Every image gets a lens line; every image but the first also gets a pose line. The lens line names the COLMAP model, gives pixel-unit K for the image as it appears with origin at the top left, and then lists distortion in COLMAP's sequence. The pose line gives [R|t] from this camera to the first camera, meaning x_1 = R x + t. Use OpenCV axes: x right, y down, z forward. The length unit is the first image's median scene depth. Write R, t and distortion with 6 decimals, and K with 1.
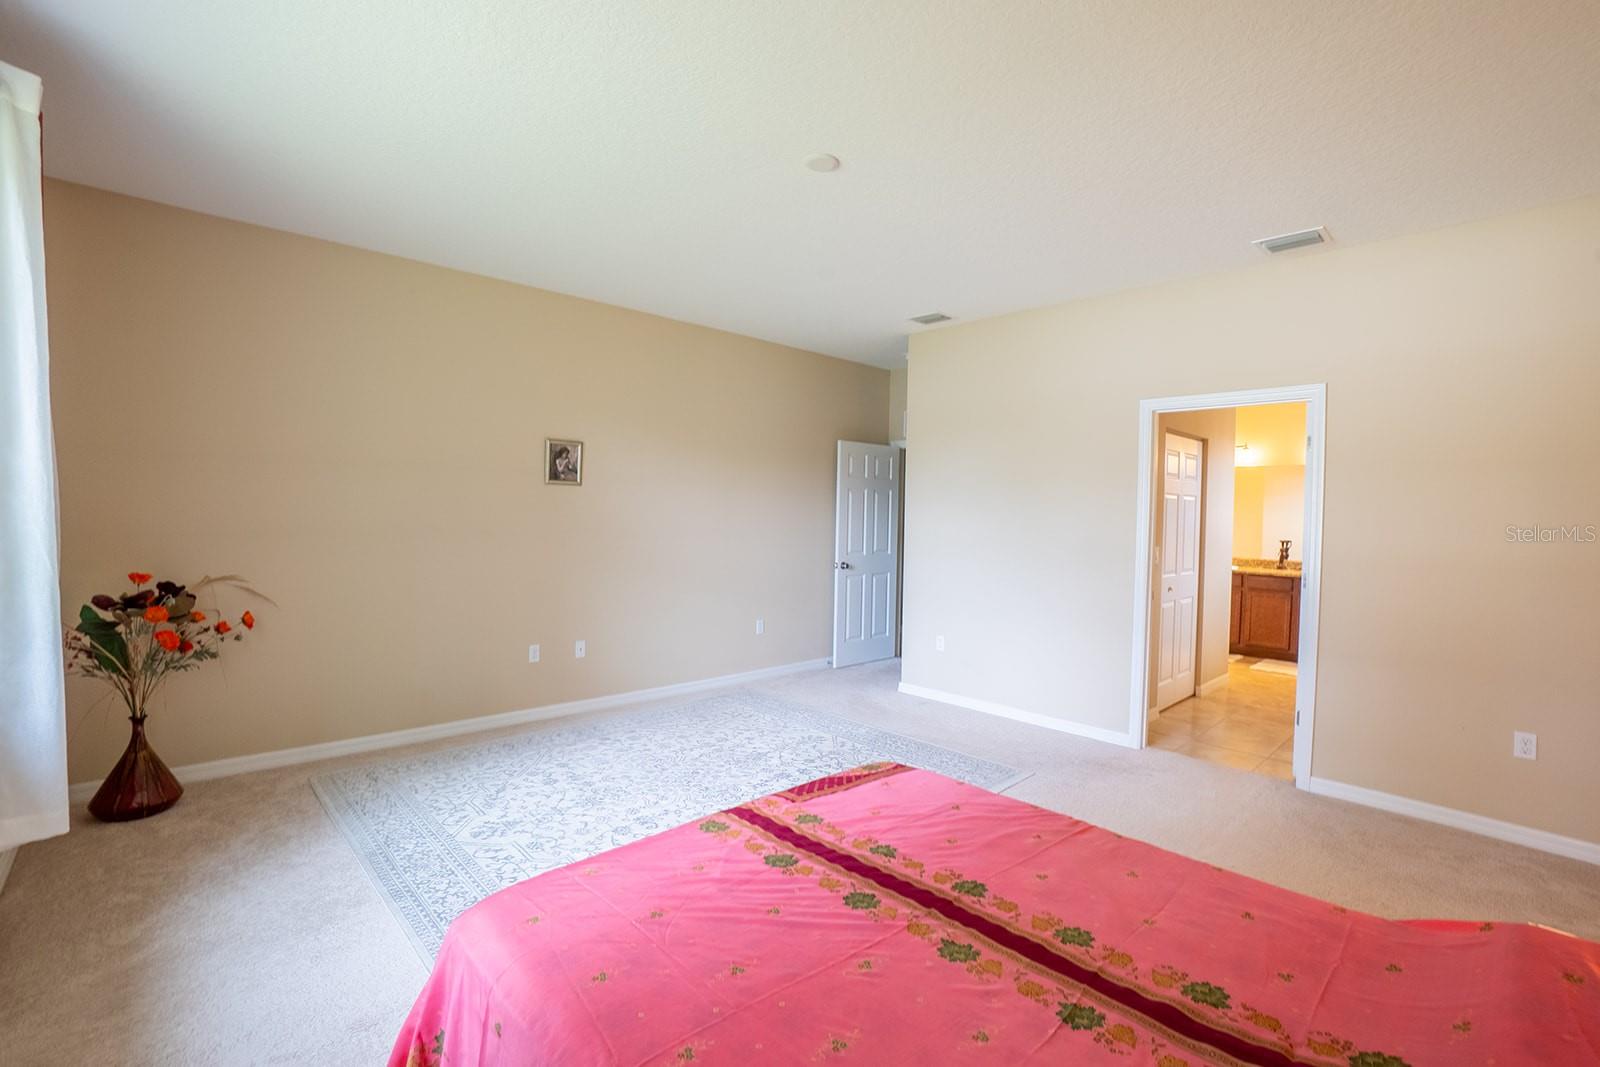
lens RADIAL K [[714.2, 0, 793.8], [0, 714.2, 530.0], [0, 0, 1]] dist [-0.058267, 0.020838]
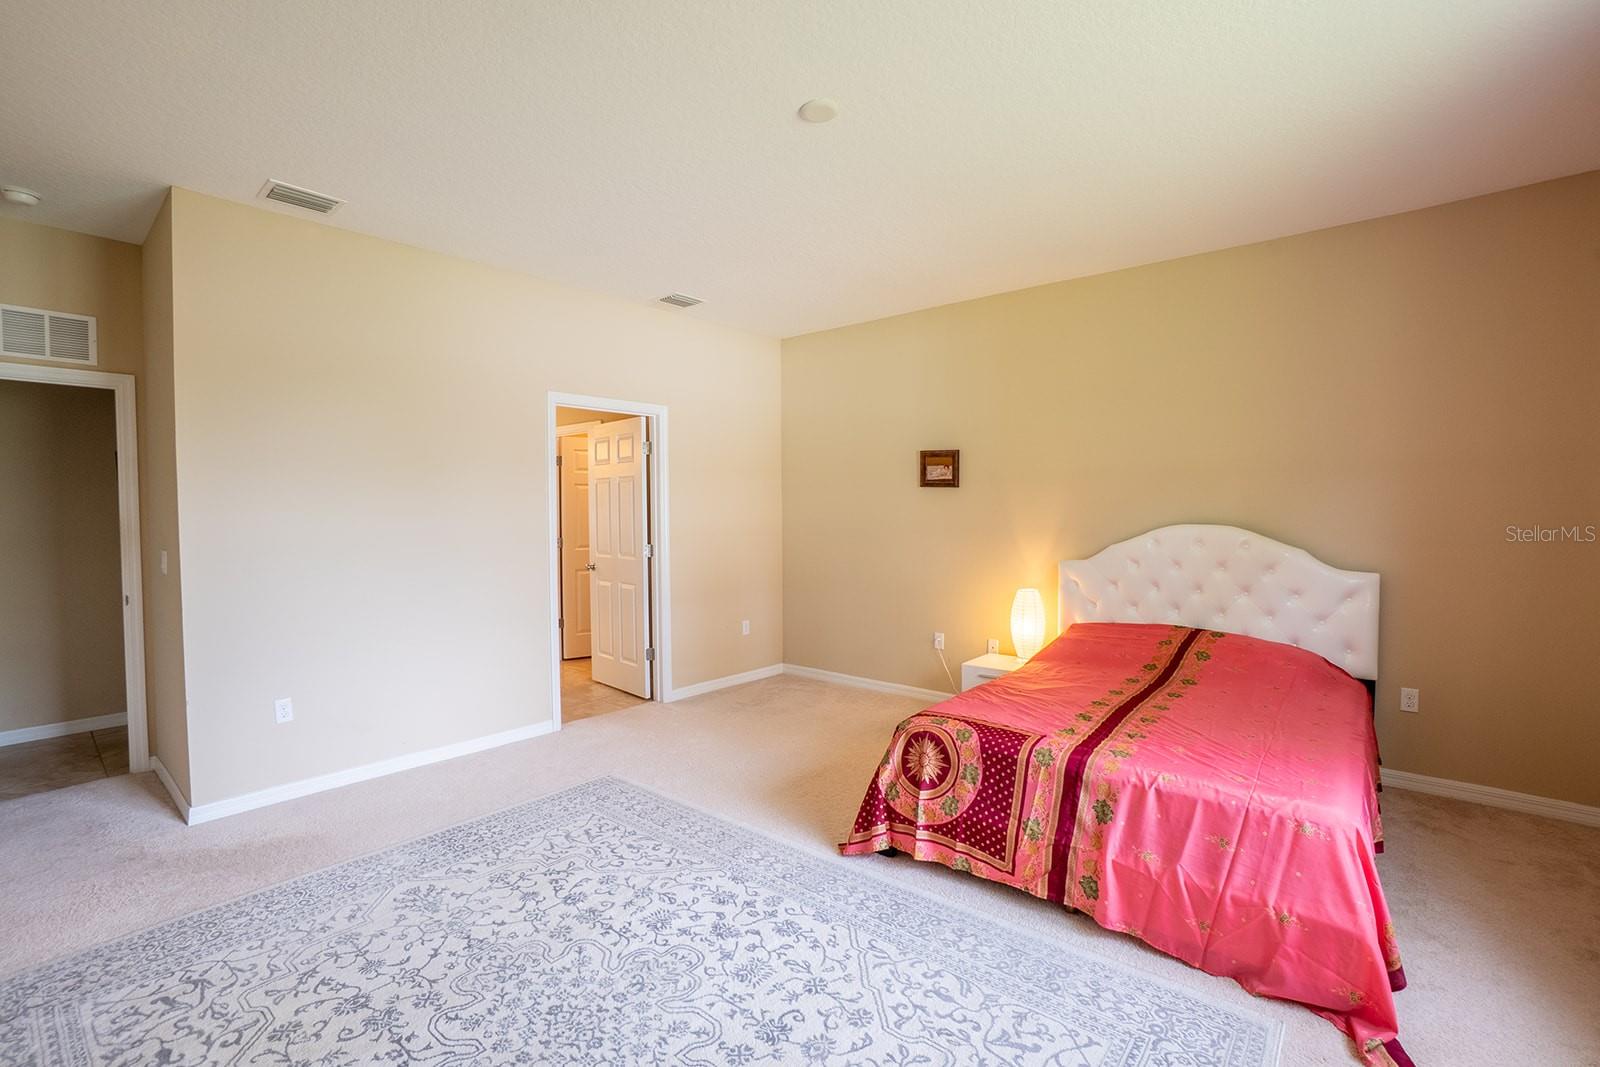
lens RADIAL K [[714.2, 0, 793.8], [0, 714.2, 530.0], [0, 0, 1]] dist [-0.058267, 0.020838]
pose [[-0.118859, -0.046736, 0.991811, -0.574010], [0.028935, 0.998304, 0.050510, -0.024984], [-0.992489, 0.034701, -0.117305, 0.776555]]
